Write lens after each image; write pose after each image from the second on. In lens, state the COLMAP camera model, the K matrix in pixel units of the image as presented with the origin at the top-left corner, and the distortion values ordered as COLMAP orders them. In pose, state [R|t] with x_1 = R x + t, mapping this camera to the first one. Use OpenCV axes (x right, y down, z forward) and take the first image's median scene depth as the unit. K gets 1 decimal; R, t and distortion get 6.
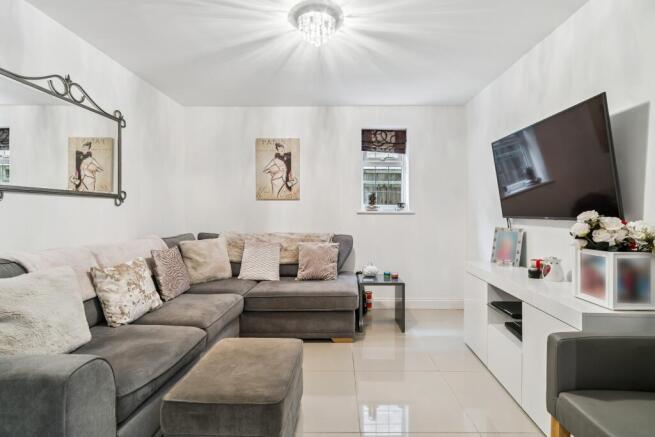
lens RADIAL K [[304.2, 0, 329.7], [0, 304.2, 214.1], [0, 0, 1]] dist [0.002529, 0.000178]
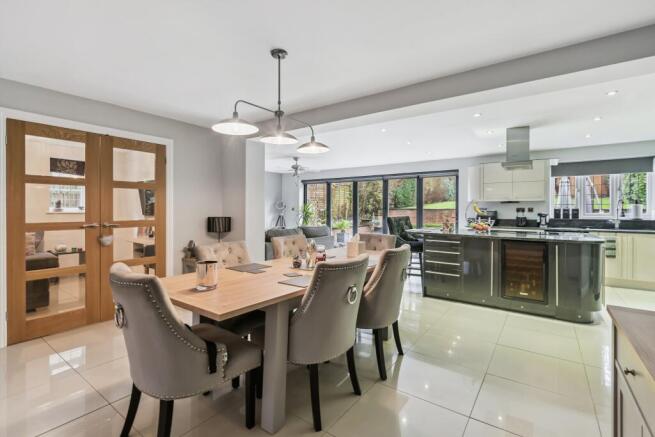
lens RADIAL K [[304.2, 0, 328.7], [0, 304.2, 212.8], [0, 0, 1]] dist [0.002529, 0.000178]
pose [[0.558117, -0.001029, 0.829762, -0.377274], [0.000886, 0.999999, 0.000645, -0.003109], [-0.829762, 0.000375, 0.558118, -1.000708]]
